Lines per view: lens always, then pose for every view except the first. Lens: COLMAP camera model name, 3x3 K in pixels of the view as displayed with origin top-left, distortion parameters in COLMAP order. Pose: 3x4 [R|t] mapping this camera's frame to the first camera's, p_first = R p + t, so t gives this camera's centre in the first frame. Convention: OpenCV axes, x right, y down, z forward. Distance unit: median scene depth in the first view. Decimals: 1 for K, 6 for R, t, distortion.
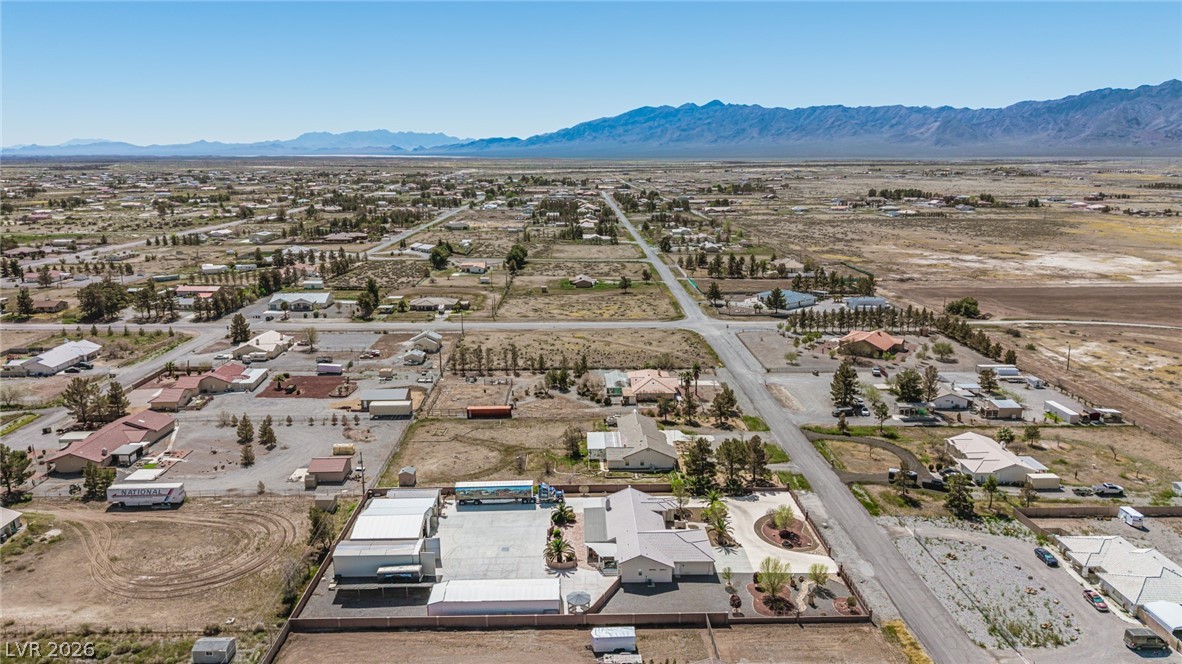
lens RADIAL K [[785.7, 0, 593.4], [0, 785.7, 327.4], [0, 0, 1]] dist [0.055372, -0.051584]
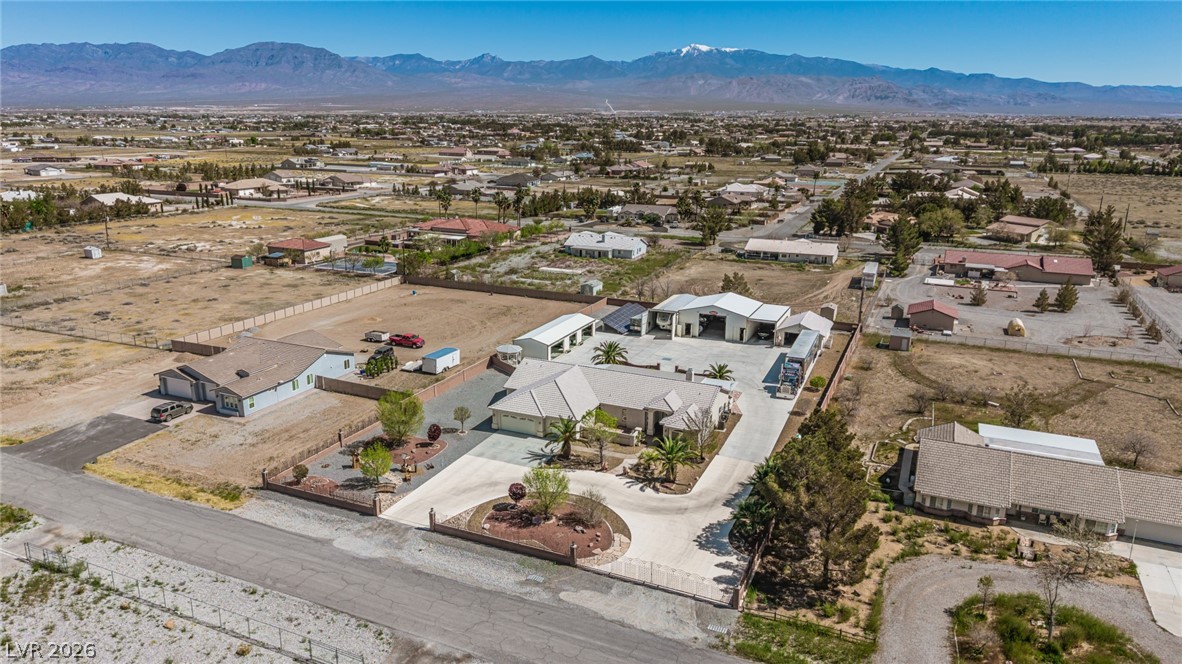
lens RADIAL K [[785.7, 0, 593.4], [0, 785.7, 327.4], [0, 0, 1]] dist [0.055372, -0.051584]
pose [[-0.426740, 0.233868, -0.873613, 0.591021], [-0.200726, 0.917399, 0.343640, -0.025138], [0.881818, 0.322002, -0.344547, 1.082941]]
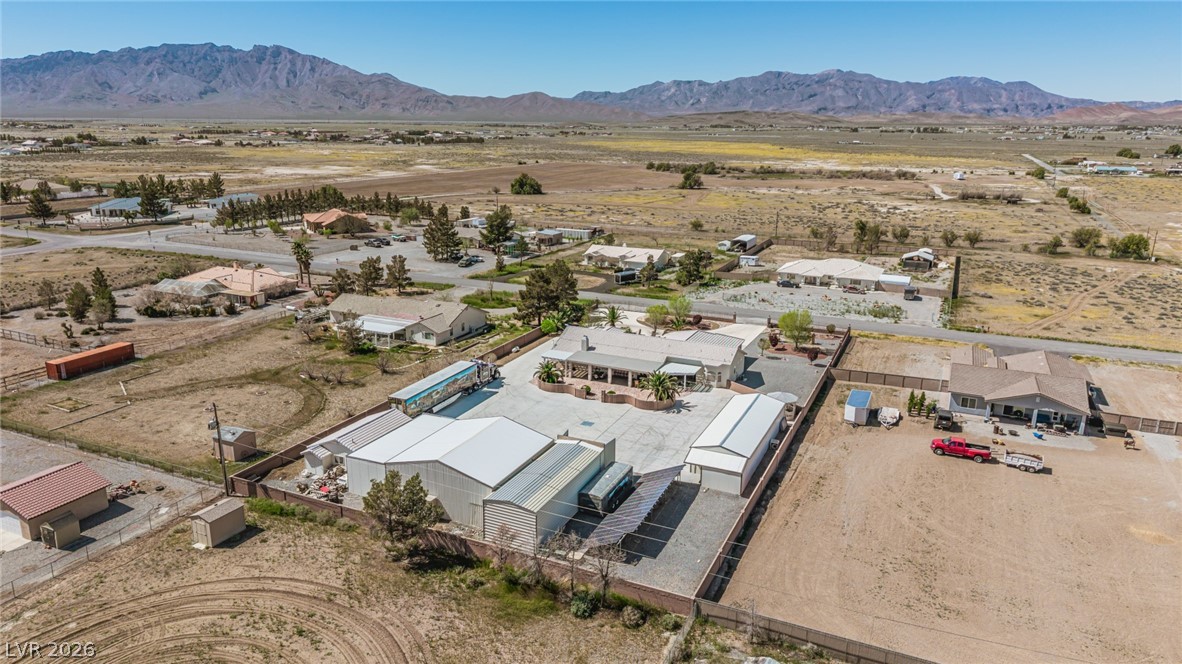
lens RADIAL K [[776.8, 0, 591.0], [0, 776.8, 332.0], [0, 0, 1]] dist [0.064283, -0.084934]
pose [[0.441688, -0.229863, 0.867222, -0.601559], [0.182727, 0.969409, 0.163883, 0.084889], [-0.878363, 0.086079, 0.470179, 0.603349]]
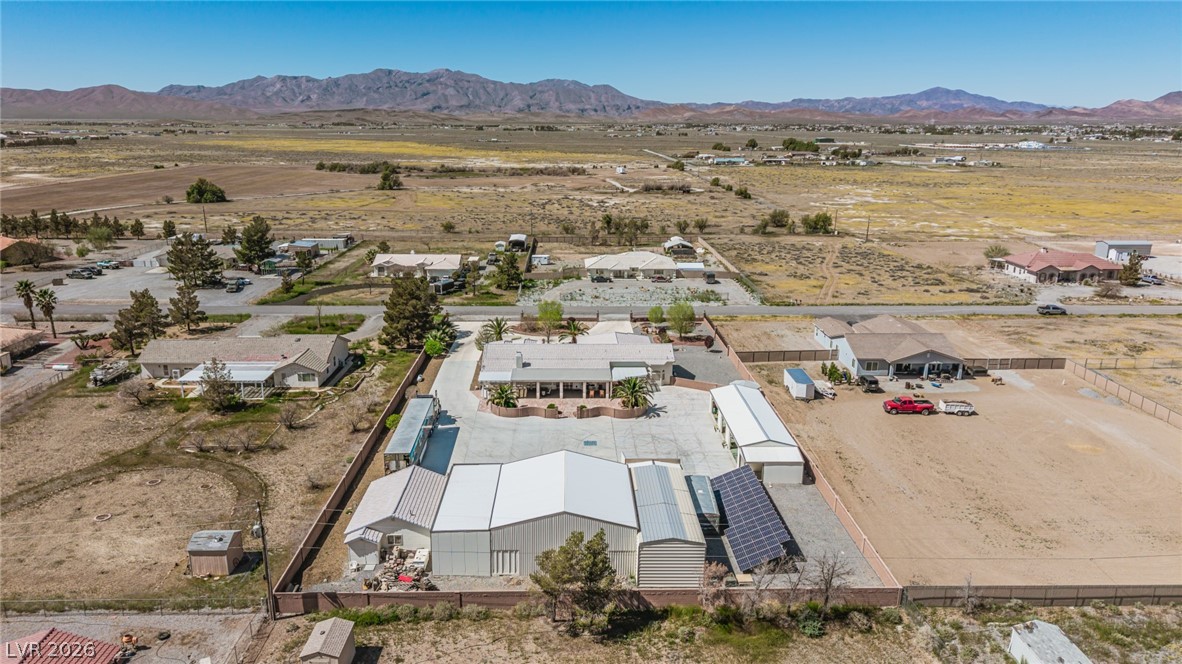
lens RADIAL K [[776.8, 0, 591.0], [0, 776.8, 332.0], [0, 0, 1]] dist [0.064283, -0.084934]
pose [[-0.003340, -0.259141, 0.965834, -0.623280], [0.206659, 0.944811, 0.254215, 0.031602], [-0.978407, 0.200447, 0.050398, 0.848434]]
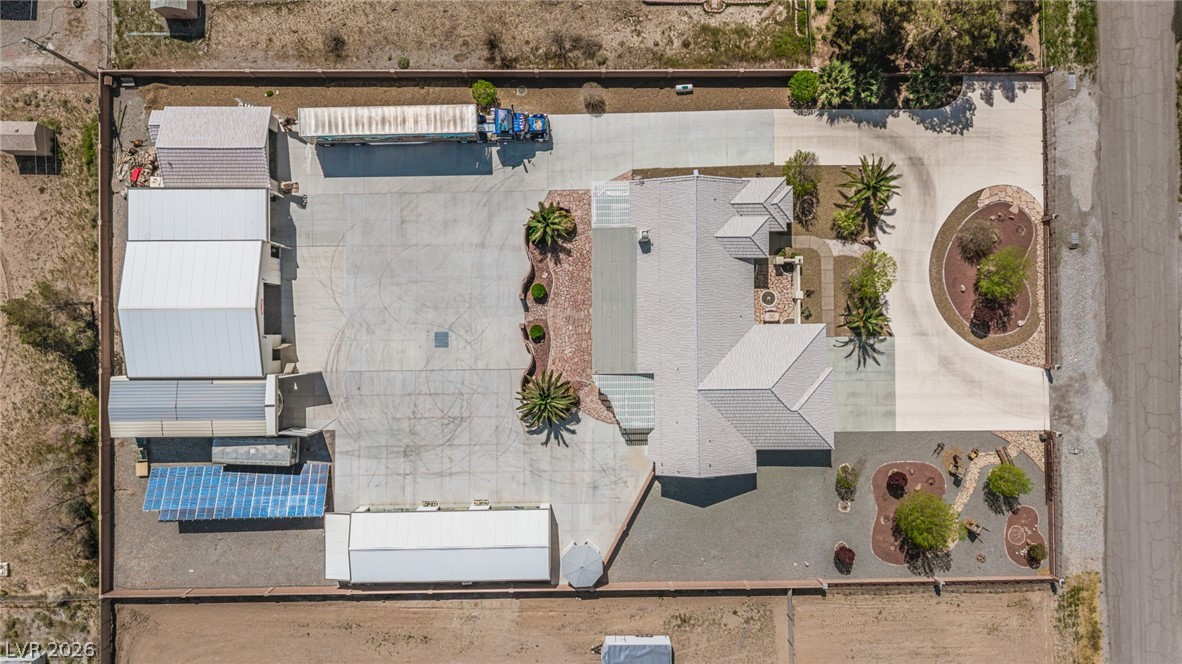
lens RADIAL K [[785.7, 0, 593.4], [0, 785.7, 327.4], [0, 0, 1]] dist [0.055372, -0.051584]
pose [[0.999471, 0.016663, 0.027924, -0.022820], [-0.031046, 0.233591, 0.971839, -0.207314], [0.009671, -0.972192, 0.233985, 0.792129]]
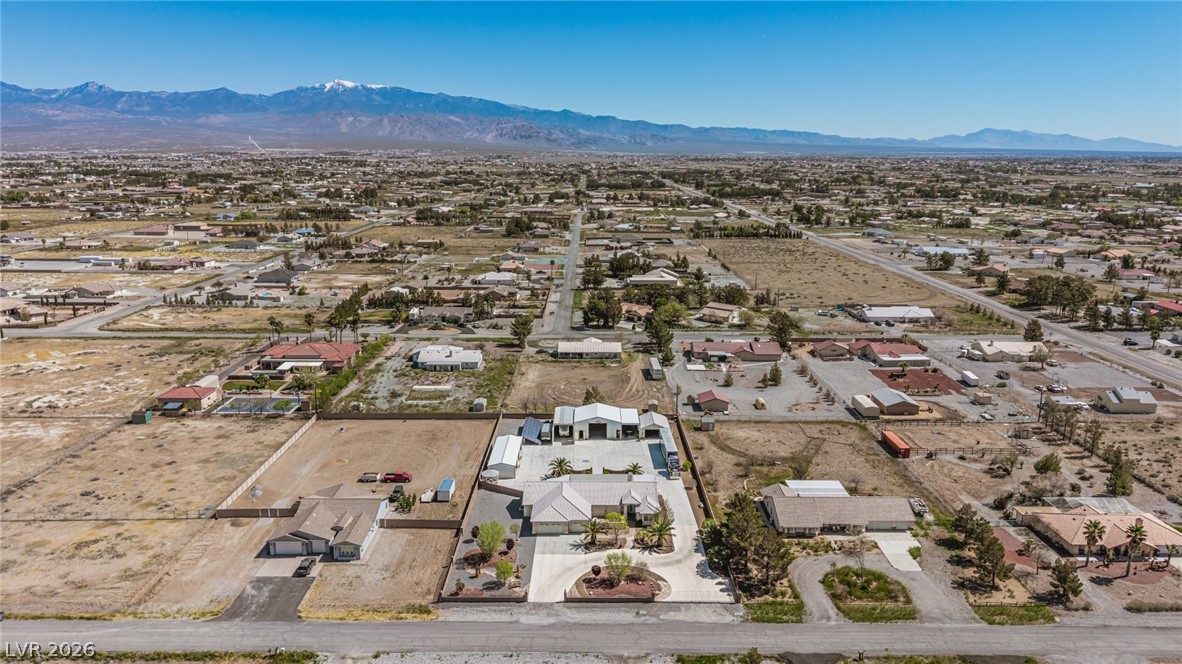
lens RADIAL K [[776.8, 0, 591.0], [0, 776.8, 332.0], [0, 0, 1]] dist [0.064283, -0.084934]
pose [[-0.023521, 0.224707, -0.974142, 0.971130], [-0.218184, 0.949769, 0.224353, -0.187483], [0.975624, 0.217820, 0.026688, 0.828763]]
